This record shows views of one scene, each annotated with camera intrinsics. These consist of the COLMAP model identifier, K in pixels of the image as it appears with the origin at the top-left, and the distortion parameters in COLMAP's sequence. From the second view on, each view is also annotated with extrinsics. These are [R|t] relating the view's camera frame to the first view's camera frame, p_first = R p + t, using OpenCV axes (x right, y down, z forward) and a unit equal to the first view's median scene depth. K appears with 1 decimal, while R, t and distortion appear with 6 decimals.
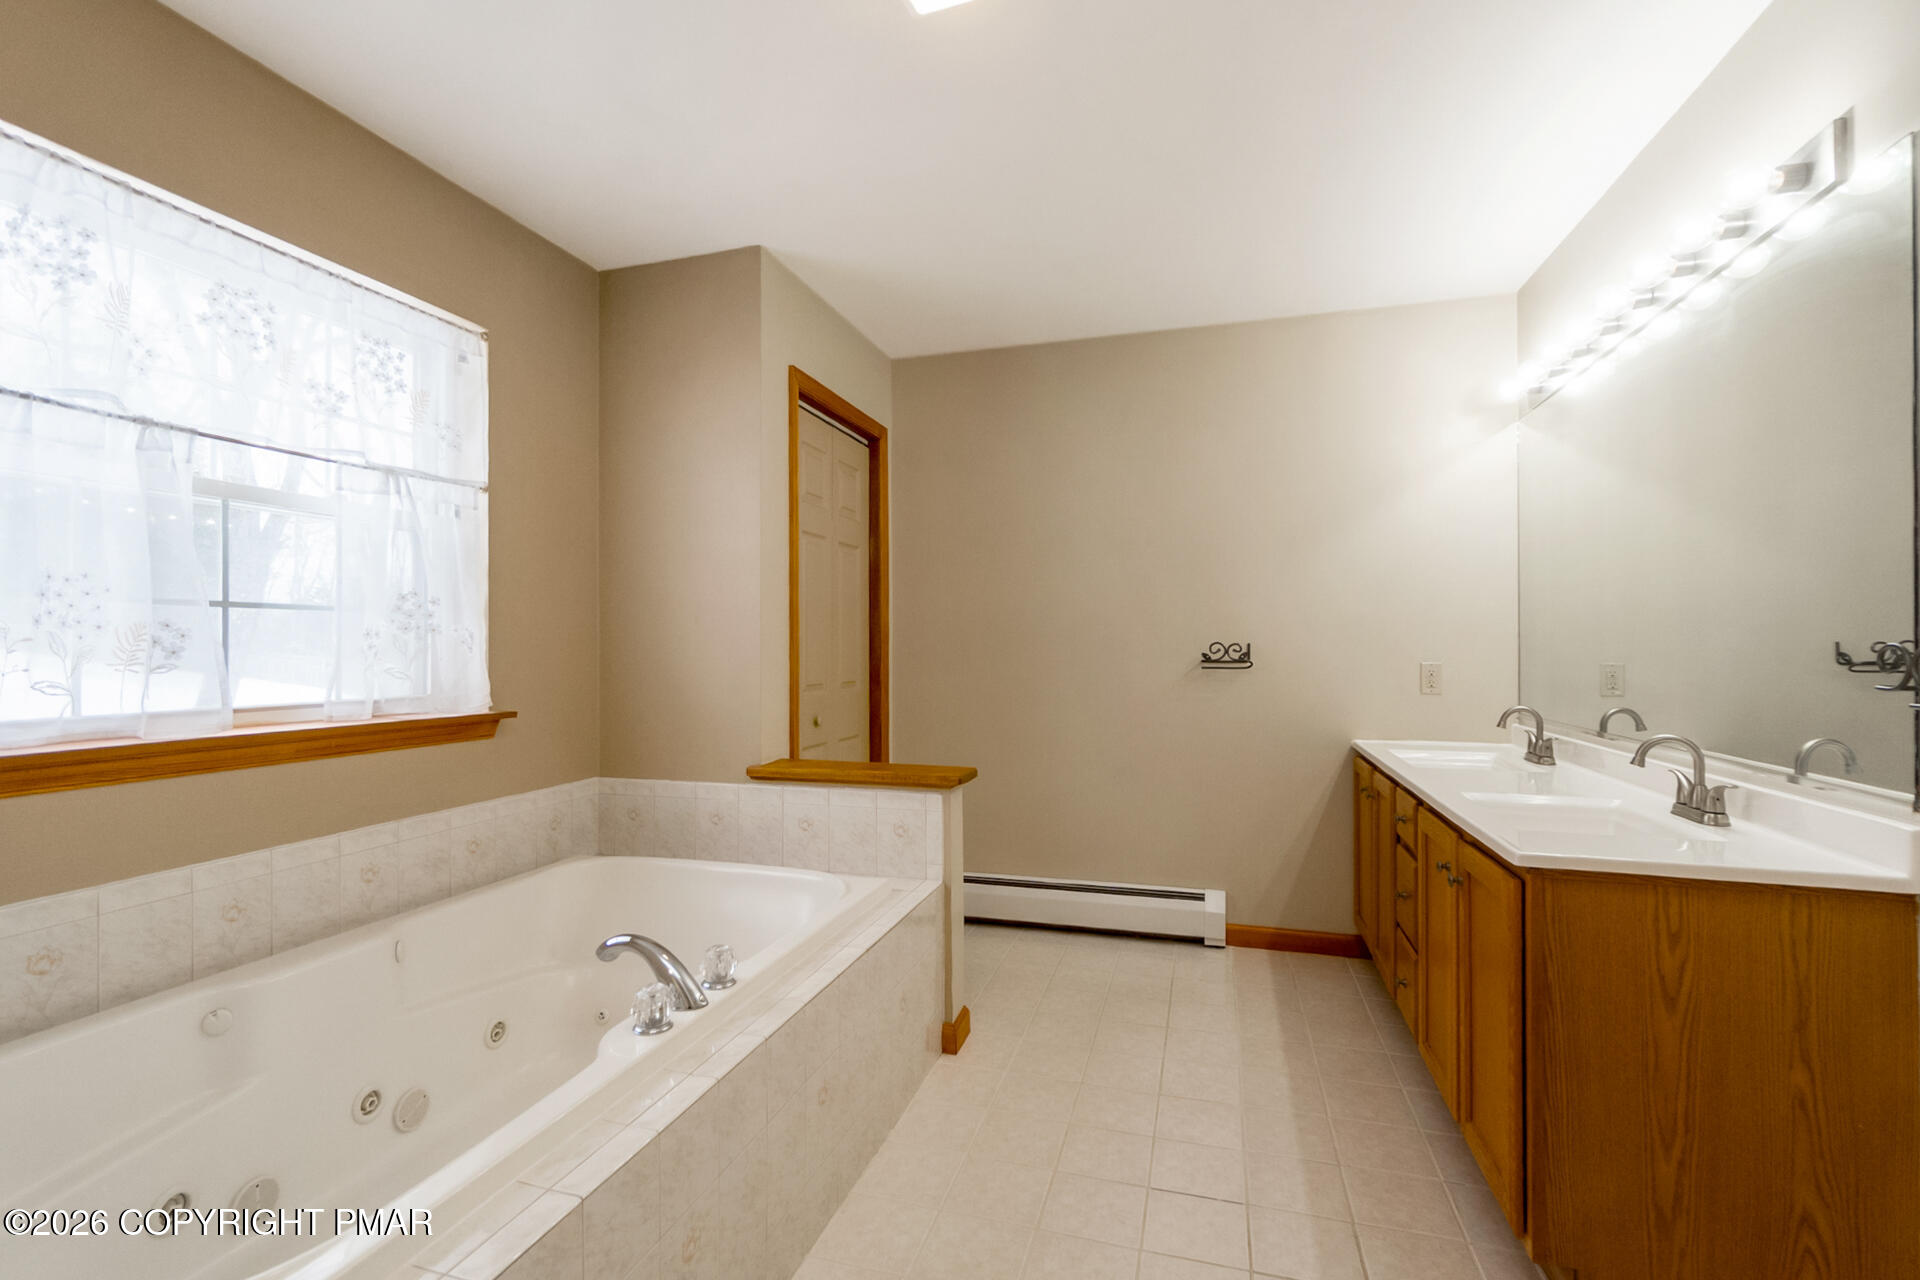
lens RADIAL K [[867.0, 0, 931.0], [0, 867.0, 635.0], [0, 0, 1]] dist [-0.006899, 0.001961]
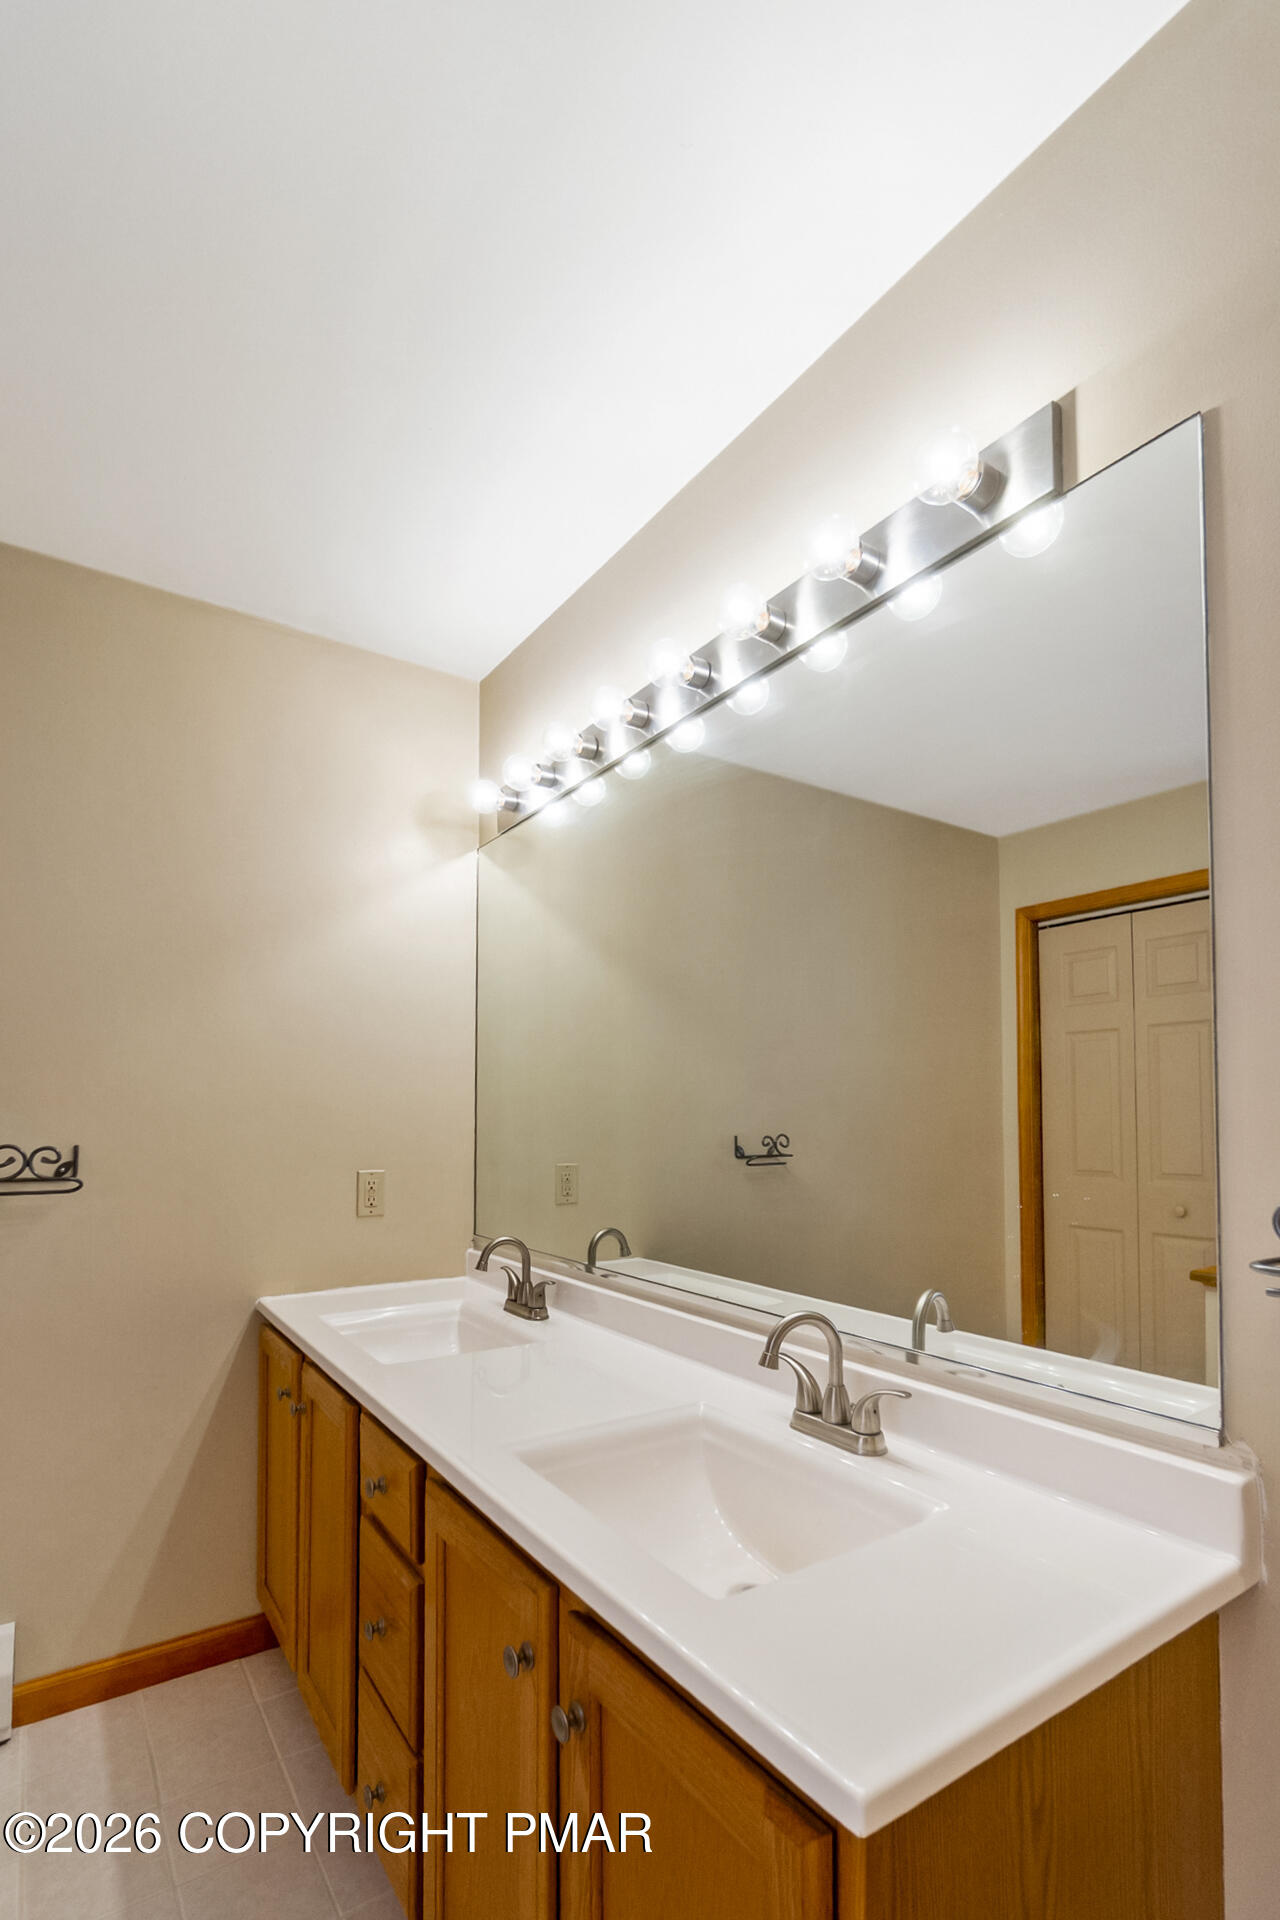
lens RADIAL K [[867.0, 0, 639.0], [0, 867.0, 1087.0], [0, 0, 1]] dist [-0.006899, 0.001961]
pose [[0.605460, 0.026415, 0.795437, 0.188117], [-0.009780, 0.999621, -0.025751, -0.022185], [-0.795815, 0.007812, 0.605489, 0.492601]]
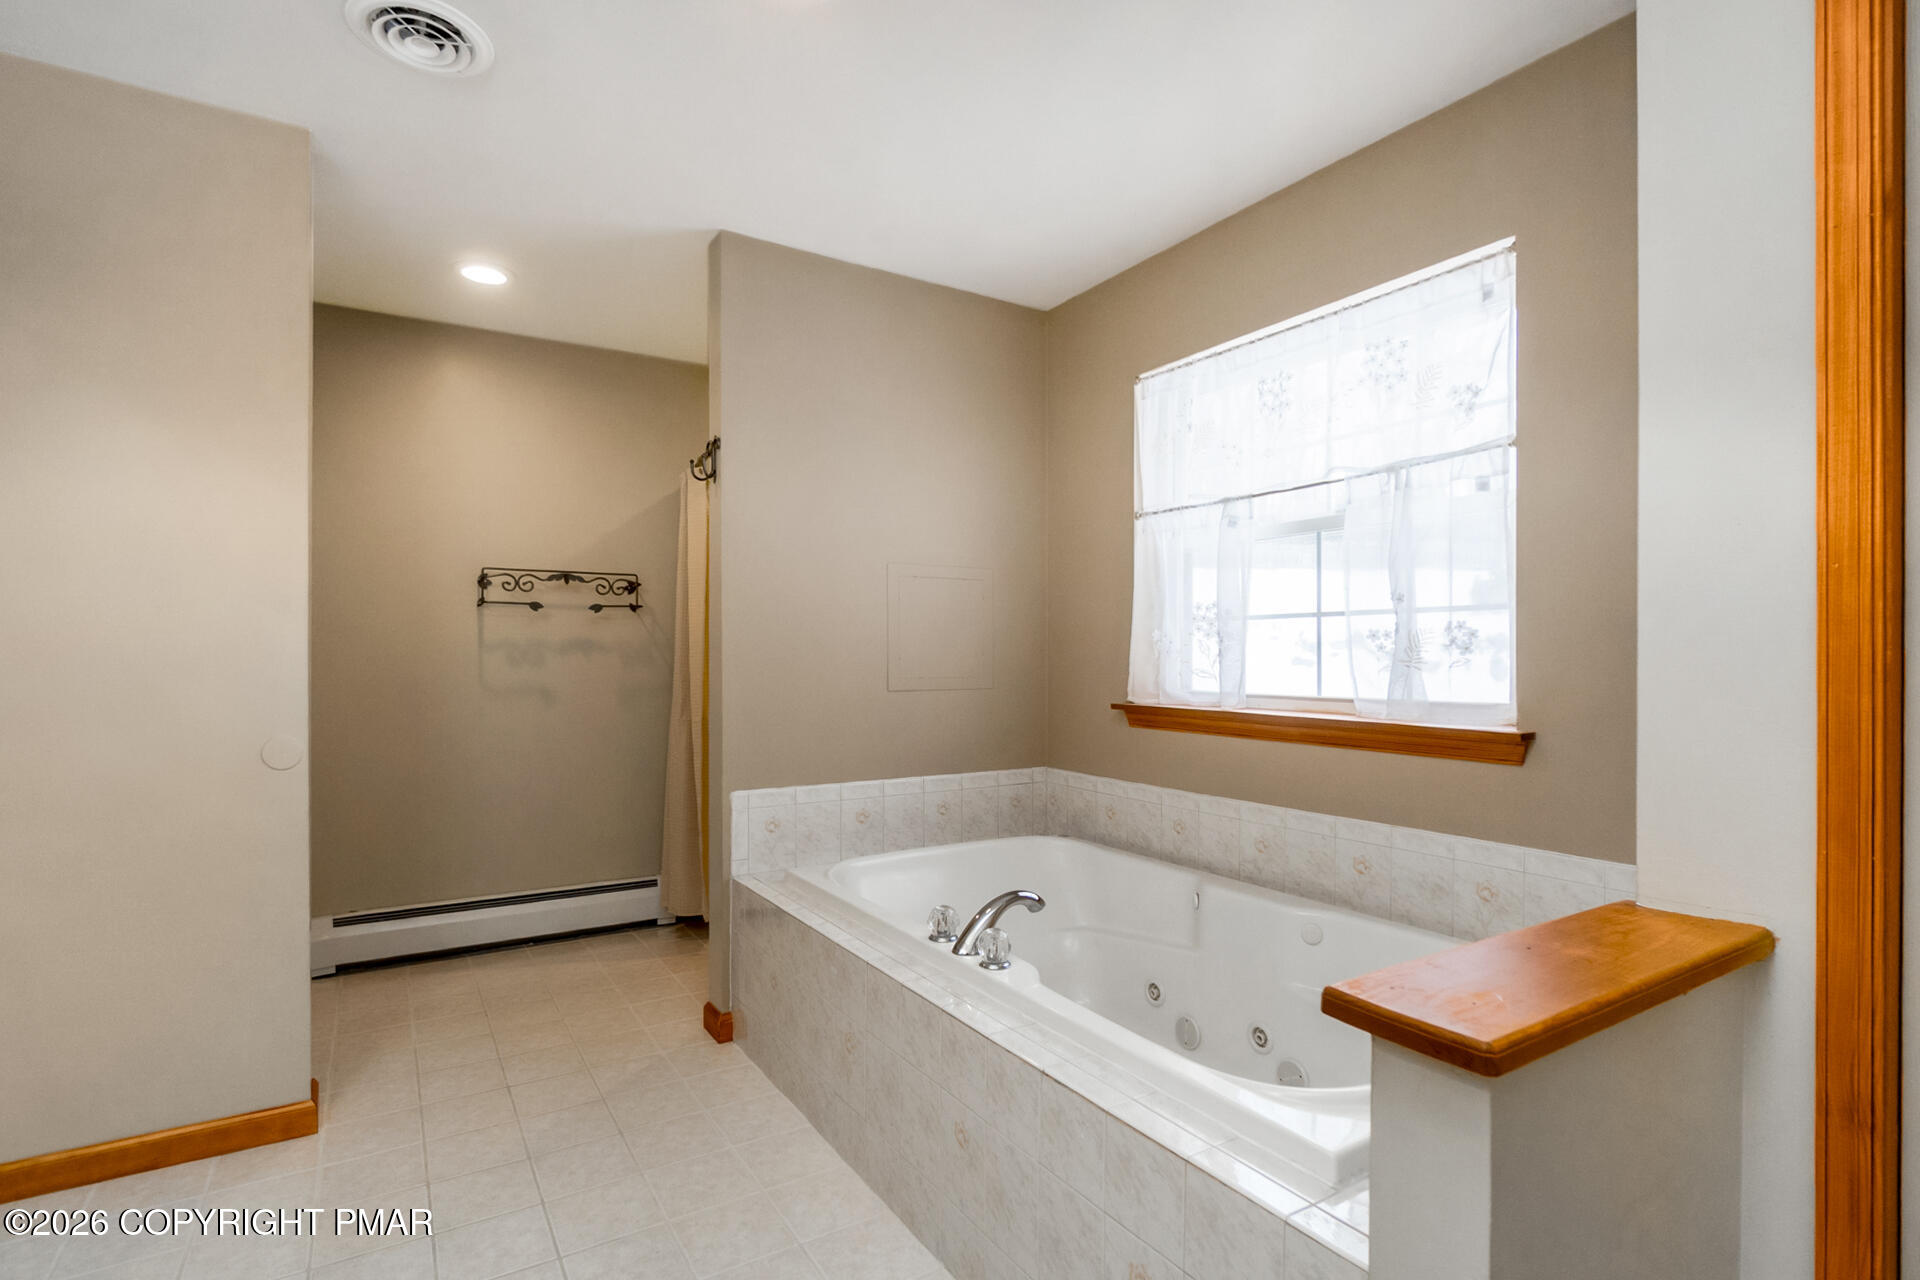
lens RADIAL K [[926.4, 0, 955.1], [0, 926.4, 640.8], [0, 0, 1]] dist [0.005475, 0.000158]
pose [[-0.632598, -0.007776, -0.774442, 0.469698], [0.013382, 0.999691, -0.020969, 0.020259], [0.774365, -0.023628, -0.632298, 1.190025]]
